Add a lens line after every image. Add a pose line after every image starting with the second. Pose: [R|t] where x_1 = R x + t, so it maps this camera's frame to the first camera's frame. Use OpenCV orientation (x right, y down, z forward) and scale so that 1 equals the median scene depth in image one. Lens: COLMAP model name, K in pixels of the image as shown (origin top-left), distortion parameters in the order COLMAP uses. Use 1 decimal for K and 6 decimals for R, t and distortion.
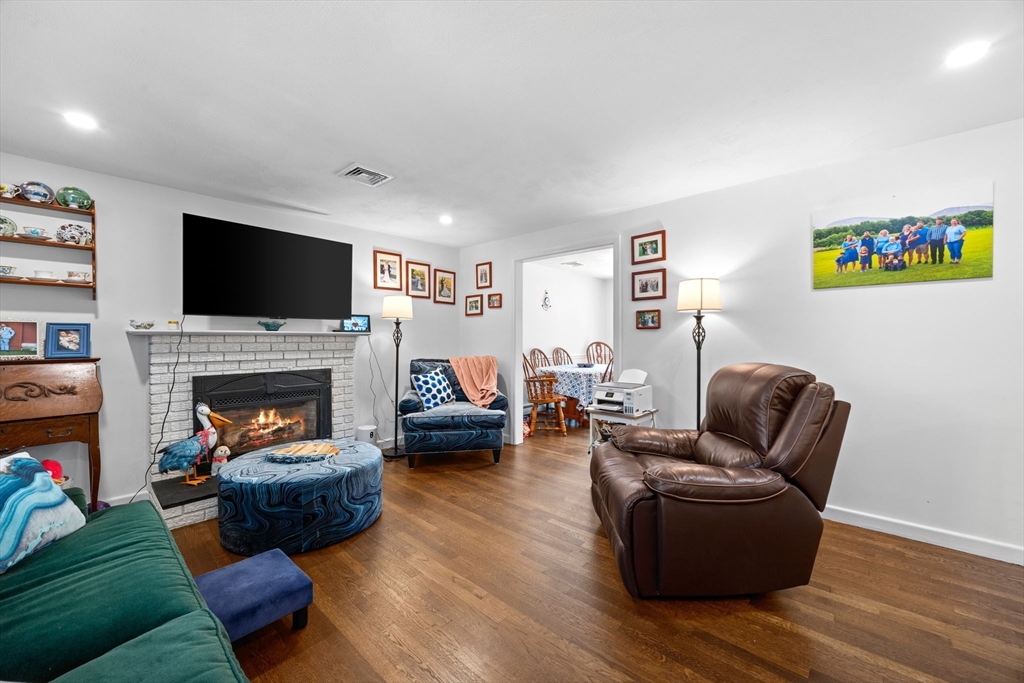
lens RADIAL K [[391.5, 0, 512.0], [0, 391.5, 341.5], [0, 0, 1]] dist [-0.006575, 0.000453]
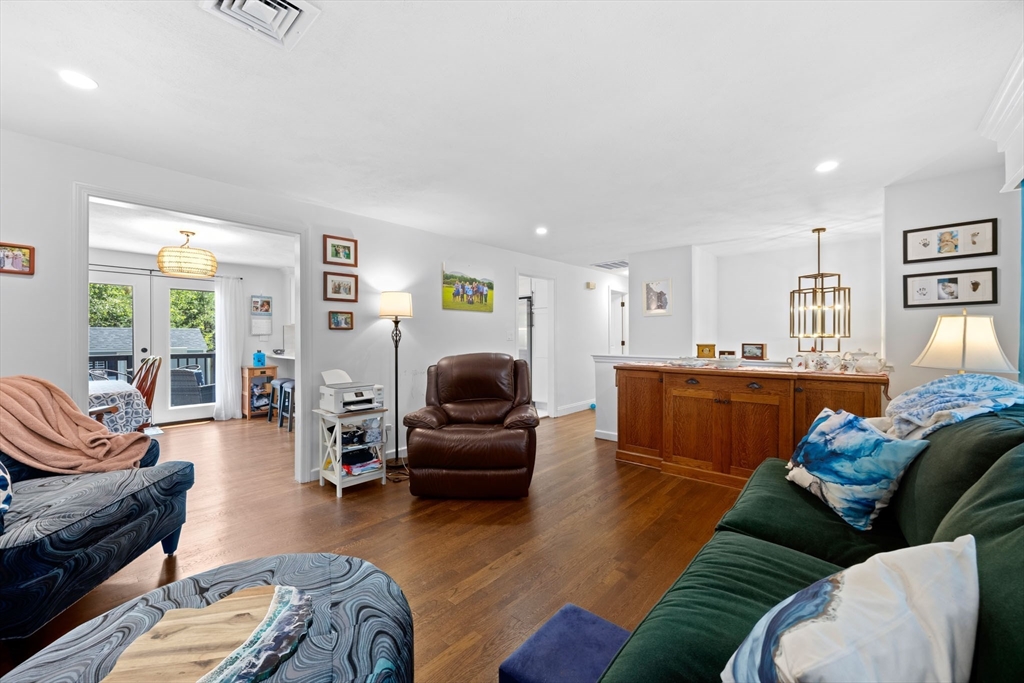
lens RADIAL K [[391.5, 0, 512.0], [0, 391.5, 341.5], [0, 0, 1]] dist [-0.006575, 0.000453]
pose [[0.005468, -0.004923, 0.999973, -0.695280], [0.011109, 0.999926, 0.004862, -0.000616], [-0.999923, 0.011082, 0.005522, 0.551565]]
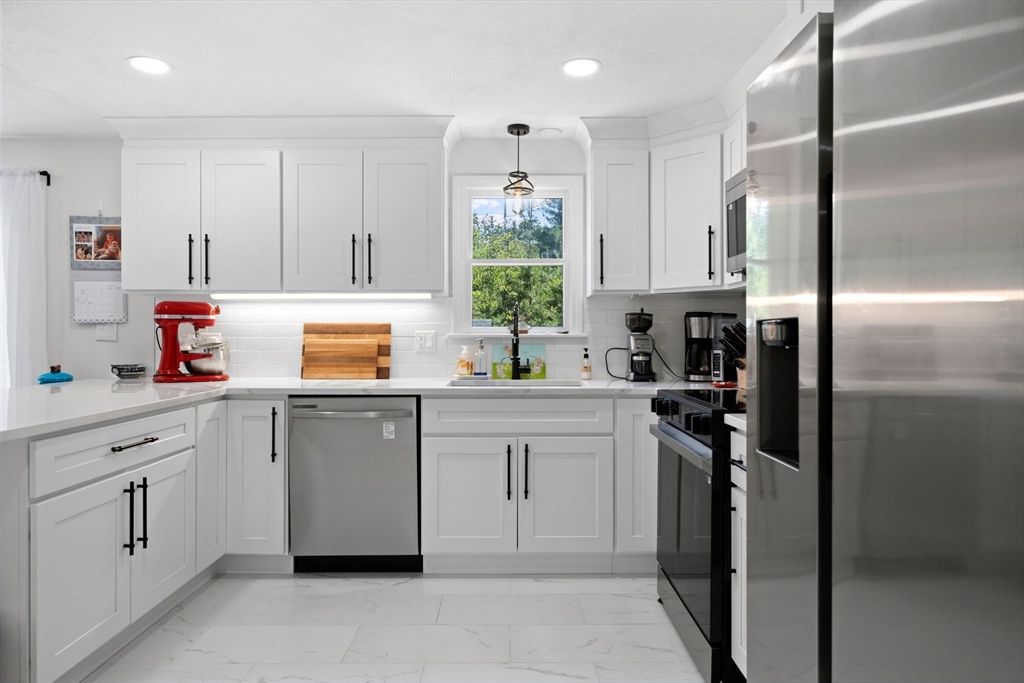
lens RADIAL K [[656.3, 0, 512.0], [0, 656.3, 341.5], [0, 0, 1]] dist [0.001000, -0.000319]
pose [[0.752104, 0.001670, 0.659042, 1.034154], [-0.001324, 0.999999, -0.001022, -0.004635], [-0.659043, -0.000104, 0.752106, 0.414156]]
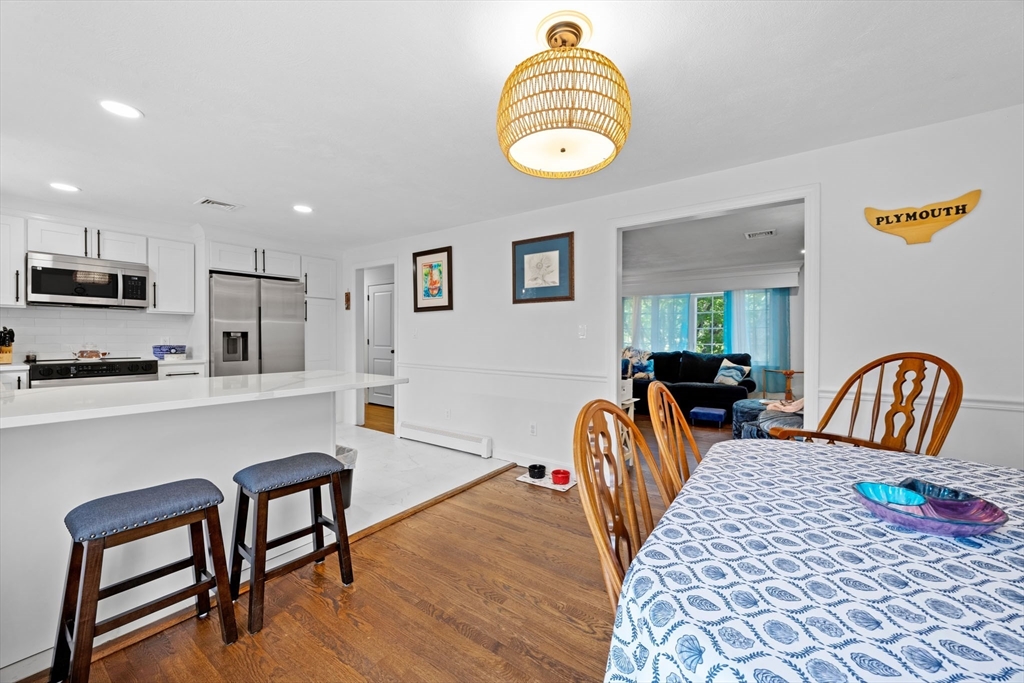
lens RADIAL K [[391.5, 0, 512.0], [0, 391.5, 341.5], [0, 0, 1]] dist [-0.006575, 0.000453]
pose [[-0.993984, 0.002100, -0.109503, 0.694503], [-0.000127, 0.999793, 0.020326, -0.017500], [0.109523, 0.020218, -0.993779, 2.086858]]
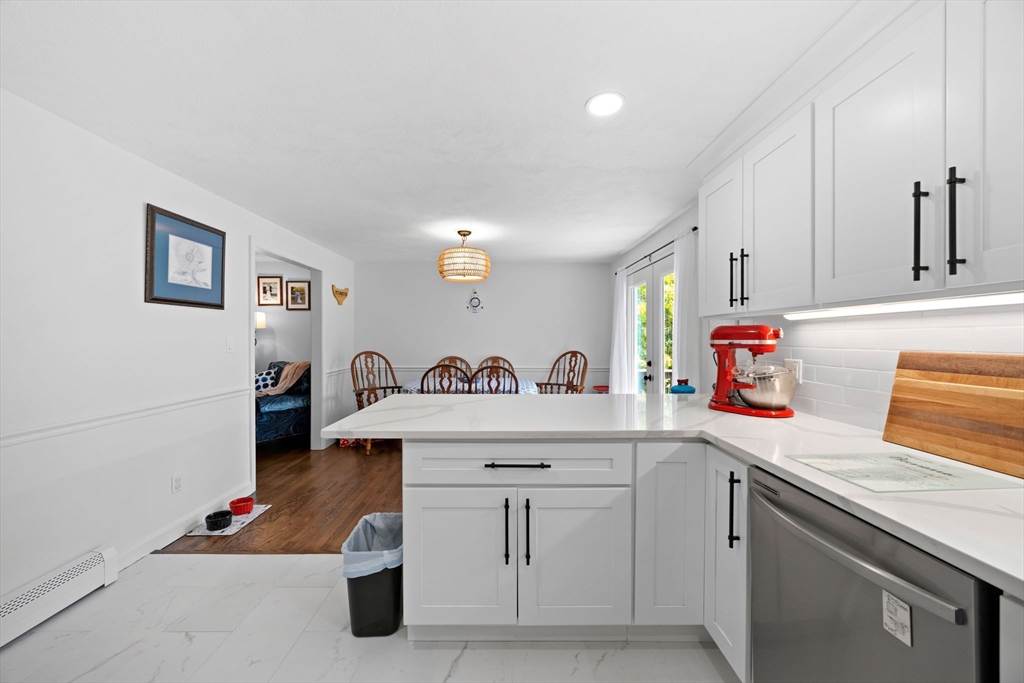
lens RADIAL K [[391.5, 0, 512.0], [0, 391.5, 341.5], [0, 0, 1]] dist [-0.006575, 0.000453]
pose [[0.669843, 0.014717, -0.742357, 1.570853], [-0.013655, 0.999879, 0.007501, -0.047435], [0.742377, 0.005112, 0.669963, 0.936456]]
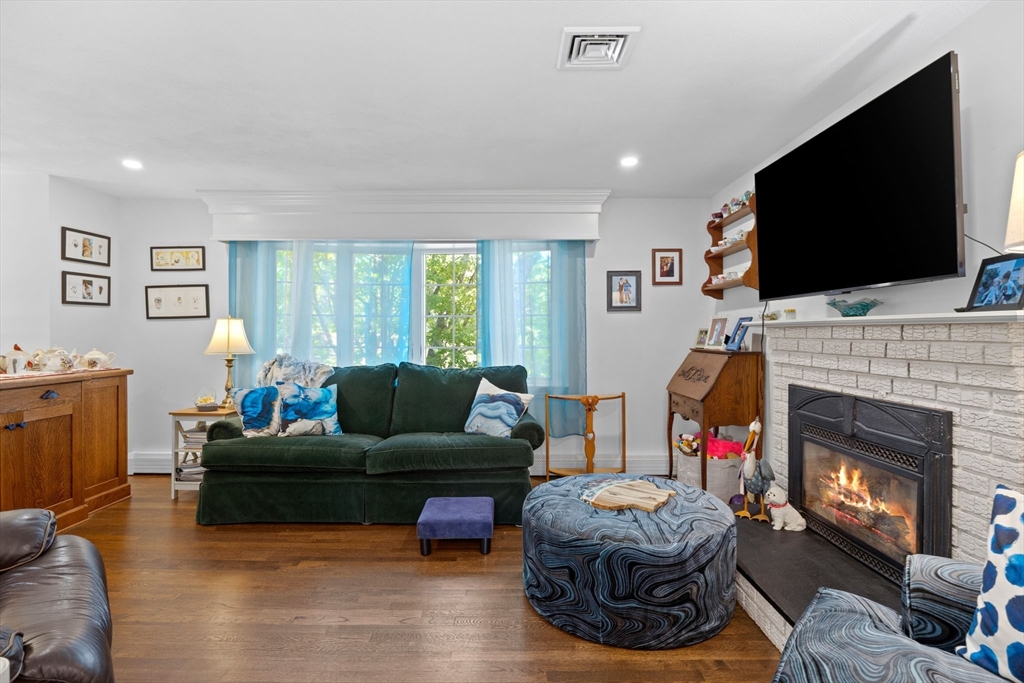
lens RADIAL K [[524.2, 0, 518.6], [0, 524.2, 332.8], [0, 0, 1]] dist [0.001410, 0.000603]
pose [[-0.737193, -0.000105, -0.675682, 0.187737], [-0.005196, 0.999971, 0.005513, -0.007444], [0.675663, 0.007575, -0.737172, 1.211317]]
